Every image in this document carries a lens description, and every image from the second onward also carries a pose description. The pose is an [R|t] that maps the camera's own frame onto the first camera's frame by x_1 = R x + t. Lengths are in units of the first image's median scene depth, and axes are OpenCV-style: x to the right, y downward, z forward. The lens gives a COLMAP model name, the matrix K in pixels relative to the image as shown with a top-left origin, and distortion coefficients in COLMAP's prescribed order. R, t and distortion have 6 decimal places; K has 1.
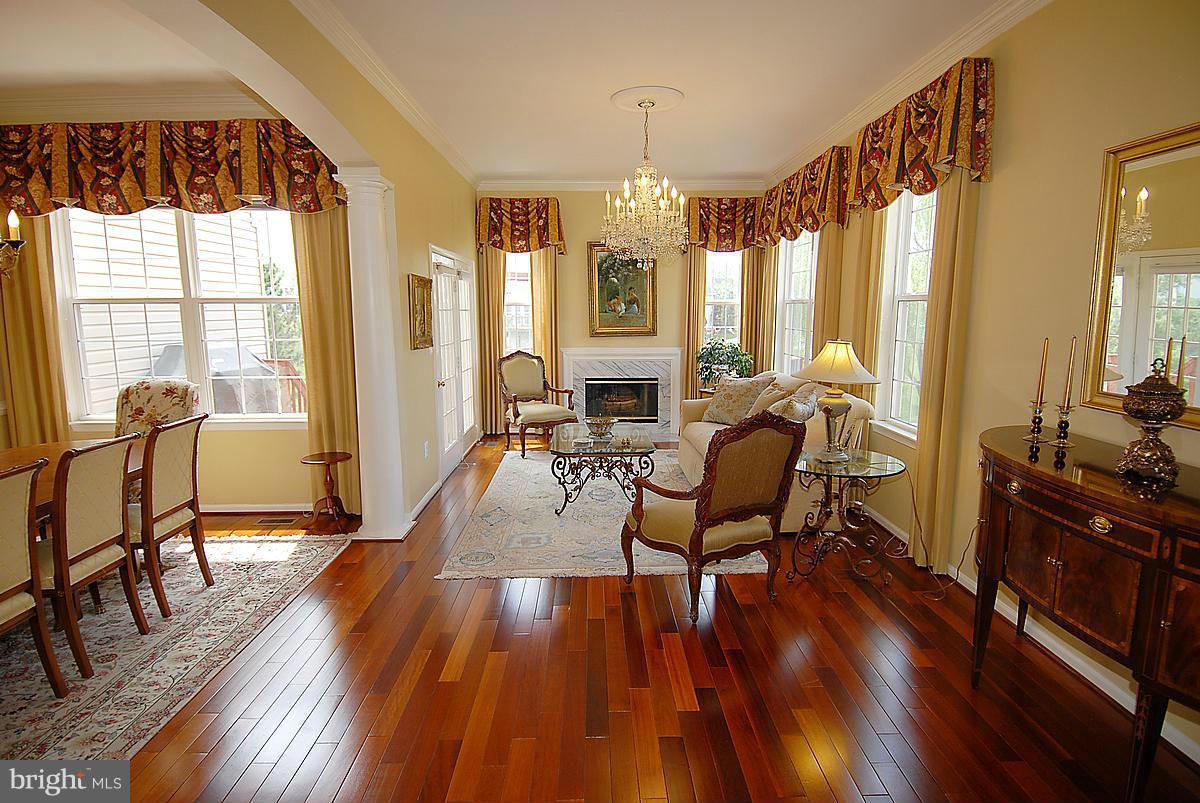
lens RADIAL K [[632.0, 0, 600.0], [0, 632.0, 401.5], [0, 0, 1]] dist [0.056026, -0.058090]
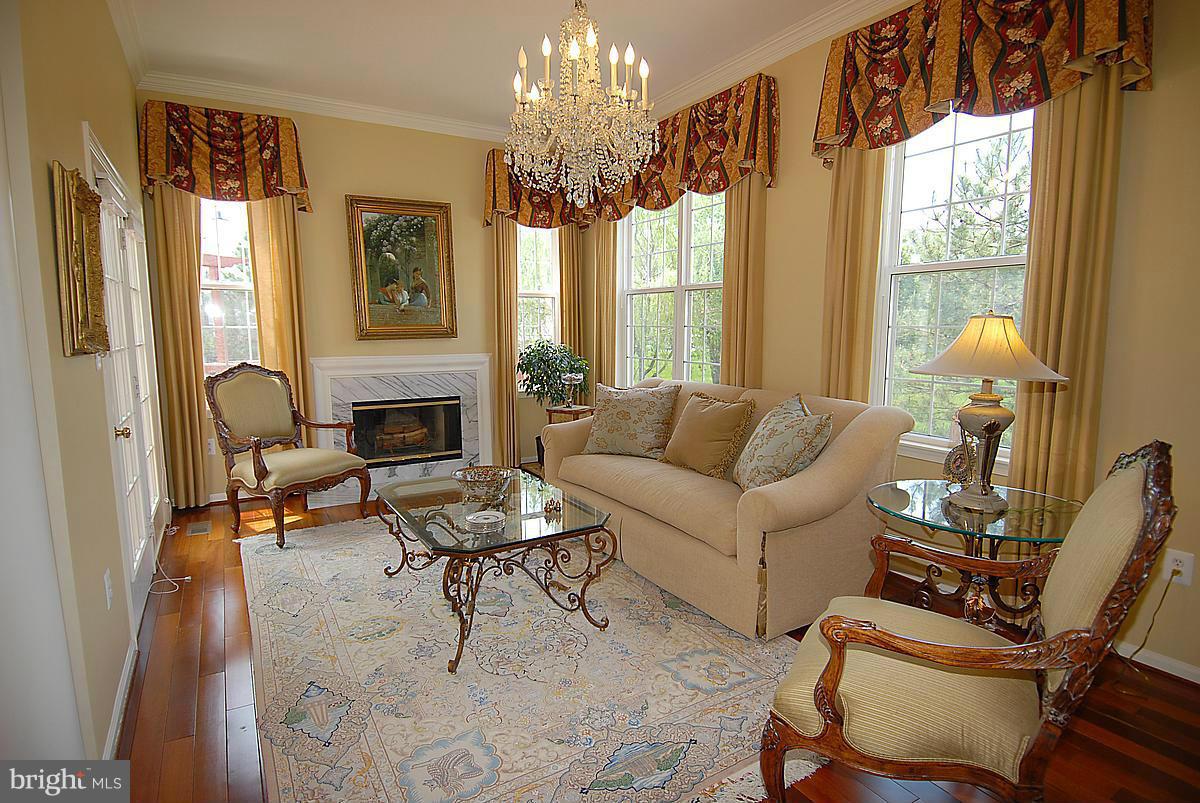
lens RADIAL K [[625.7, 0, 600.0], [0, 625.7, 401.5], [0, 0, 1]] dist [0.043046, -0.049078]
pose [[0.867294, -0.059215, 0.494263, -0.192836], [0.071188, 0.997448, -0.005416, -0.025297], [-0.492681, 0.039883, 0.869296, 0.473464]]
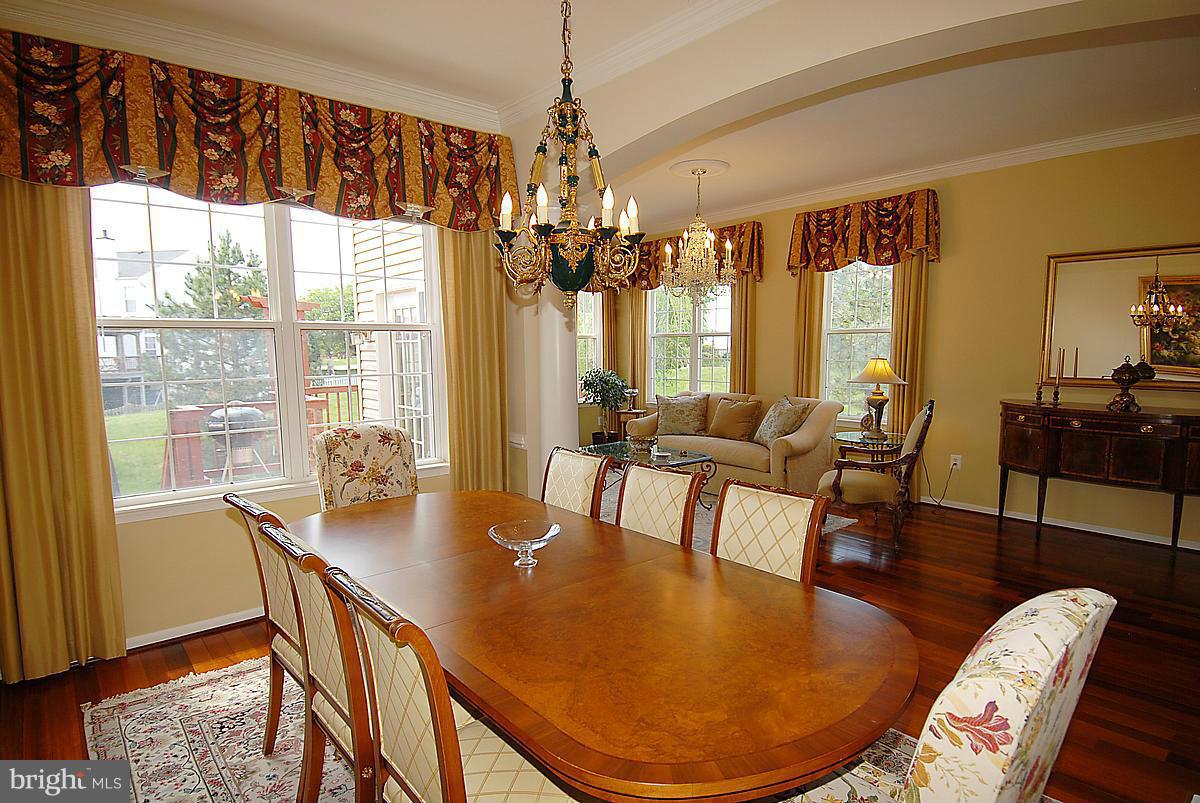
lens RADIAL K [[651.3, 0, 599.3], [0, 651.3, 415.7], [0, 0, 1]] dist [0.058393, -0.063702]
pose [[0.768186, -0.071060, 0.636271, -0.819201], [0.097335, 0.995231, -0.006366, -0.010157], [-0.632784, 0.066821, 0.771440, 0.163860]]
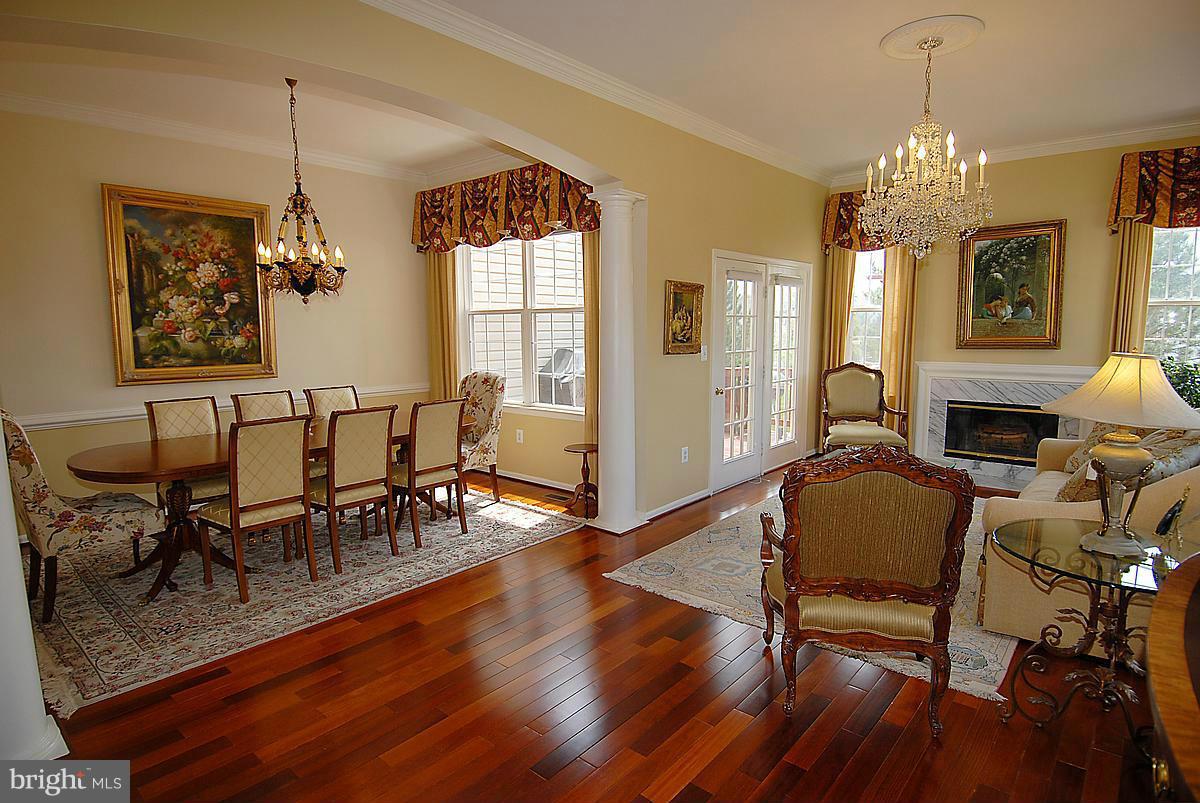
lens RADIAL K [[632.0, 0, 600.0], [0, 632.0, 401.5], [0, 0, 1]] dist [0.056026, -0.058090]
pose [[0.745316, 0.077684, -0.662170, 0.290602], [-0.091242, 0.995729, 0.014117, -0.010430], [0.660438, 0.049897, 0.749221, 0.163110]]
